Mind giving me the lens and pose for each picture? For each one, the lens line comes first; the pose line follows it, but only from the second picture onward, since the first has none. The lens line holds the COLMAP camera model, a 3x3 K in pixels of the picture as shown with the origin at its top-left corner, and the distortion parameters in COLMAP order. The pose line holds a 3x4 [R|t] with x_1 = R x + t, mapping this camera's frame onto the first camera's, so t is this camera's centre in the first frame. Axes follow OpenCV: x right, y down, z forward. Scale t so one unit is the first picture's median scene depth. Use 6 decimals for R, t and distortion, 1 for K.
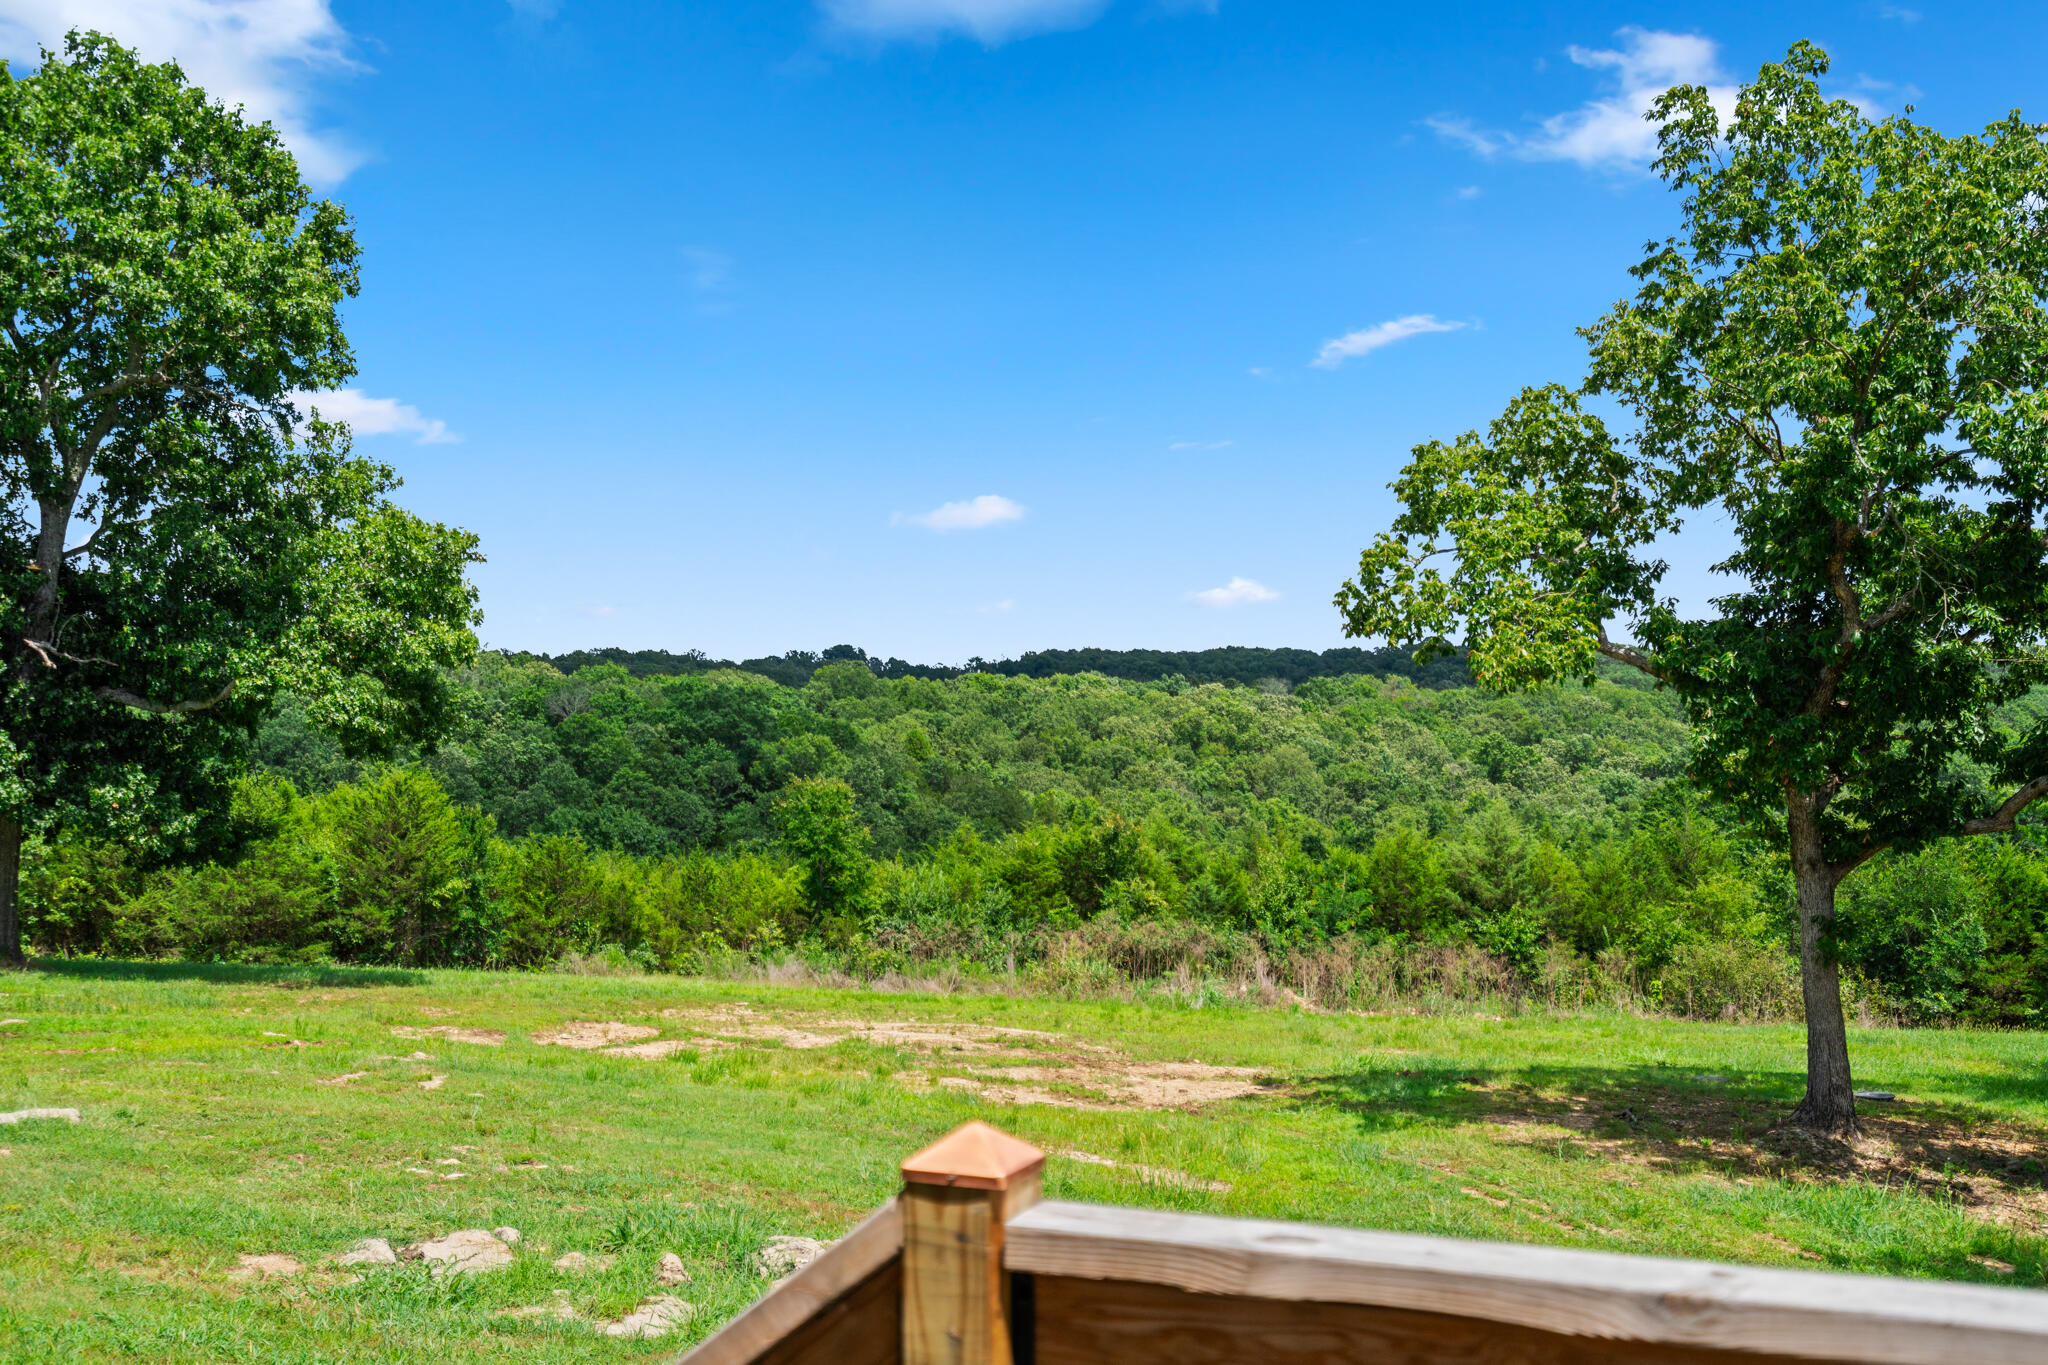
lens RADIAL K [[1989.1, 0, 1019.6], [0, 1989.1, 691.4], [0, 0, 1]] dist [0.000134, 0.000000]
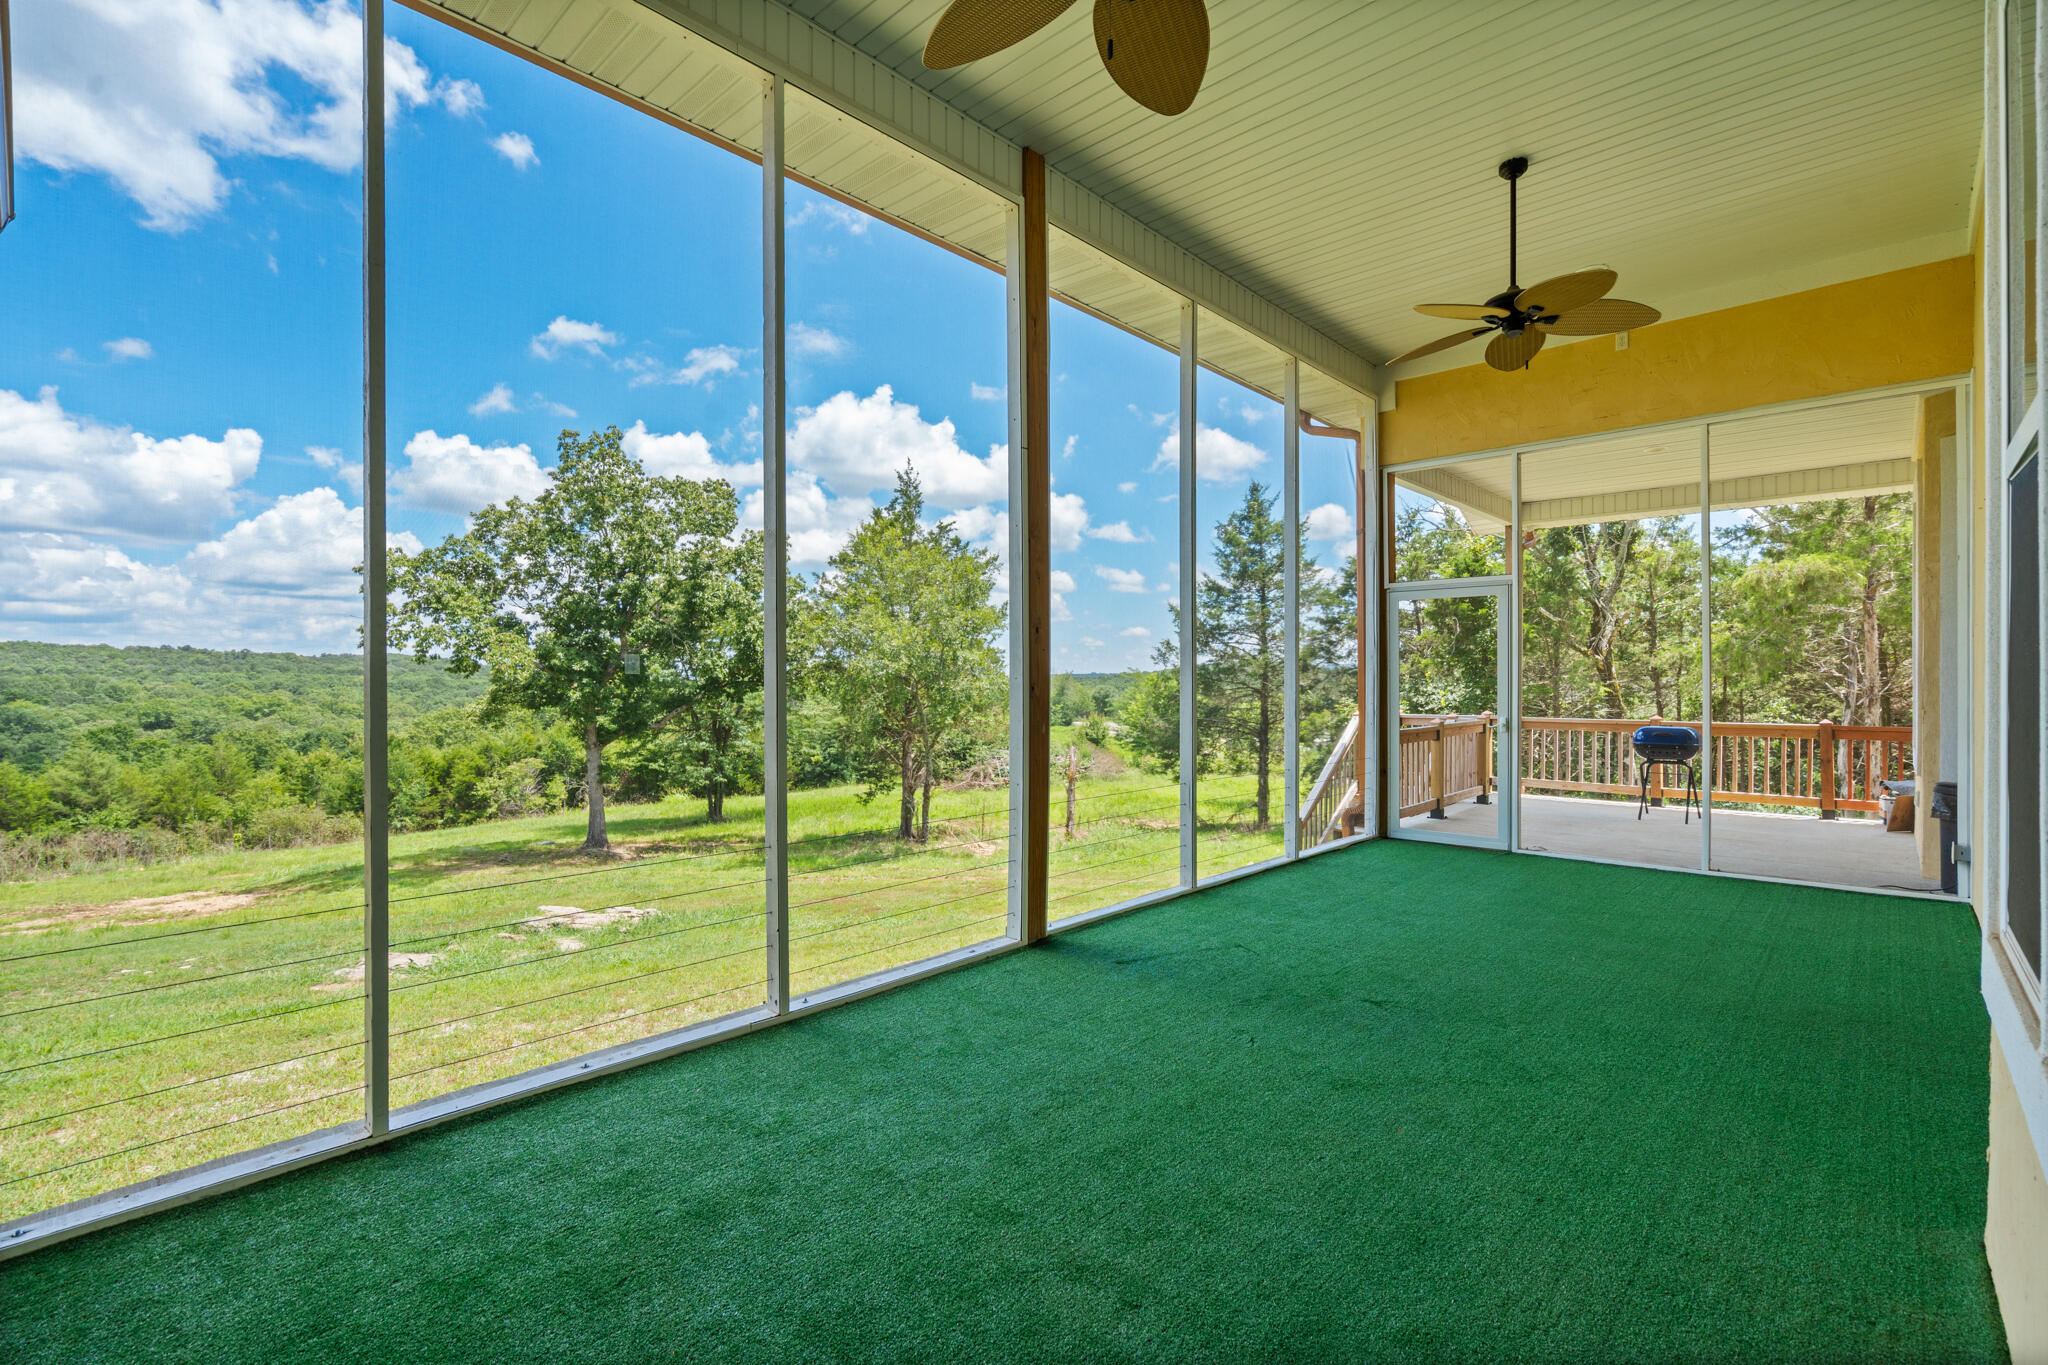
lens RADIAL K [[943.7, 0, 1014.3], [0, 943.7, 680.2], [0, 0, 1]] dist [-0.004909, 0.002273]
pose [[0.373496, 0.003130, 0.927627, -0.469848], [-0.006258, 0.999980, -0.000854, 0.001764], [-0.927611, -0.005486, 0.373508, 0.046339]]
